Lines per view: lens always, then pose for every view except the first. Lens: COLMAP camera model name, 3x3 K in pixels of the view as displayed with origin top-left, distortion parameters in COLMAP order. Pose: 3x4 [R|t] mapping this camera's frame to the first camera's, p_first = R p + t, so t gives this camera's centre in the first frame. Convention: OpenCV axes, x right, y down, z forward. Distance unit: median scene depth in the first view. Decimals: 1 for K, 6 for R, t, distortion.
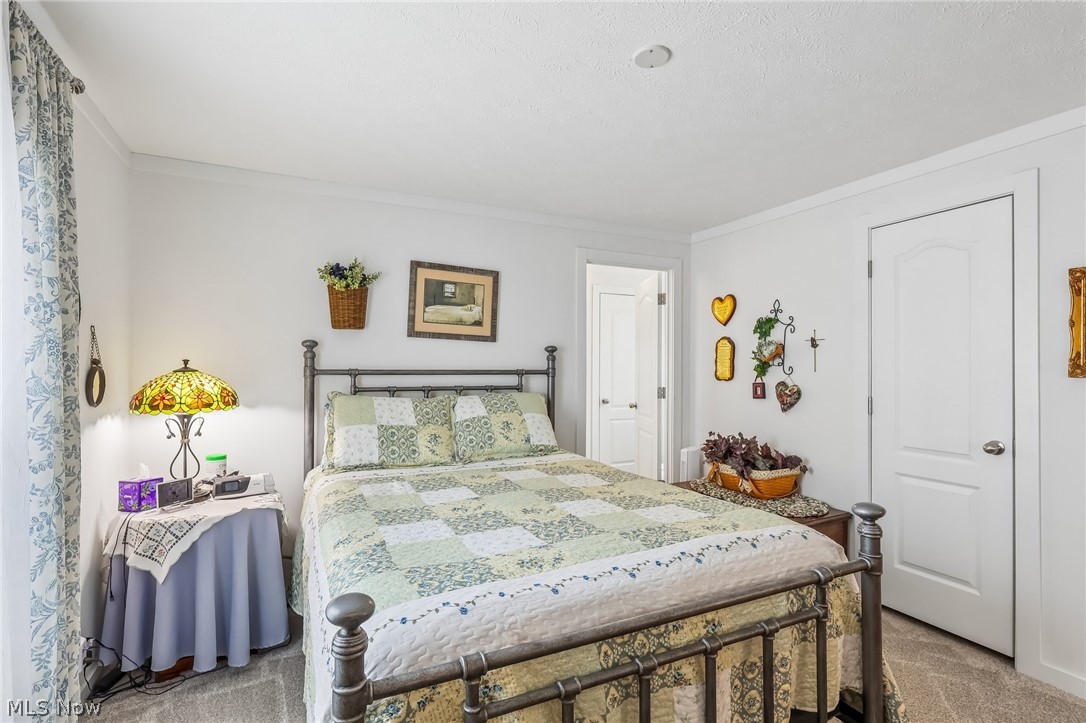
lens RADIAL K [[500.4, 0, 543.0], [0, 500.4, 361.5], [0, 0, 1]] dist [-0.001023, -0.000016]
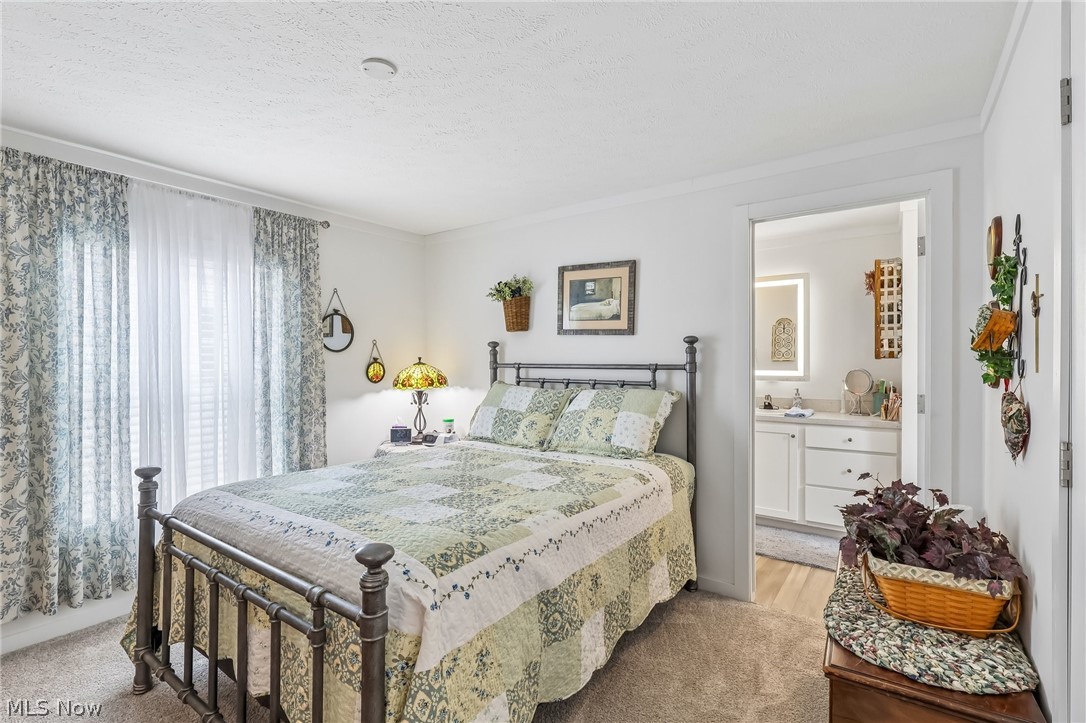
lens RADIAL K [[500.4, 0, 543.0], [0, 500.4, 361.5], [0, 0, 1]] dist [-0.001023, -0.000016]
pose [[0.490117, -0.000749, -0.871656, 0.683715], [0.011951, 0.999911, 0.005861, 0.003801], [0.871574, -0.013290, 0.490083, 0.408355]]
